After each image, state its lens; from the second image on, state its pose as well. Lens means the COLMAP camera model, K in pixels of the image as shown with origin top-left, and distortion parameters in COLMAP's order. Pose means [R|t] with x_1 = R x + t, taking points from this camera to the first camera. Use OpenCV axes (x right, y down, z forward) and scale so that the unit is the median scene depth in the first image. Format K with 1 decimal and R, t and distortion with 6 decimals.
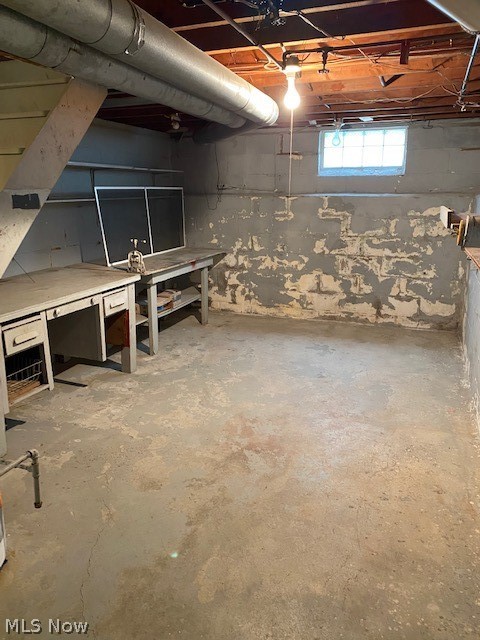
lens RADIAL K [[487.9, 0, 242.3], [0, 487.9, 320.3], [0, 0, 1]] dist [0.036858, -0.039529]
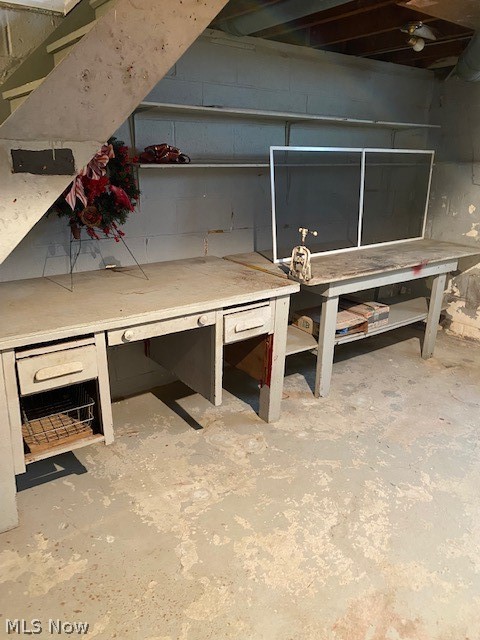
lens RADIAL K [[487.9, 0, 236.3], [0, 487.9, 319.7], [0, 0, 1]] dist [0.036858, -0.039529]
pose [[0.833000, 0.182752, -0.522219, 0.065936], [-0.153440, 0.983156, 0.099302, -0.097479], [0.531570, -0.002589, 0.847010, 0.406211]]
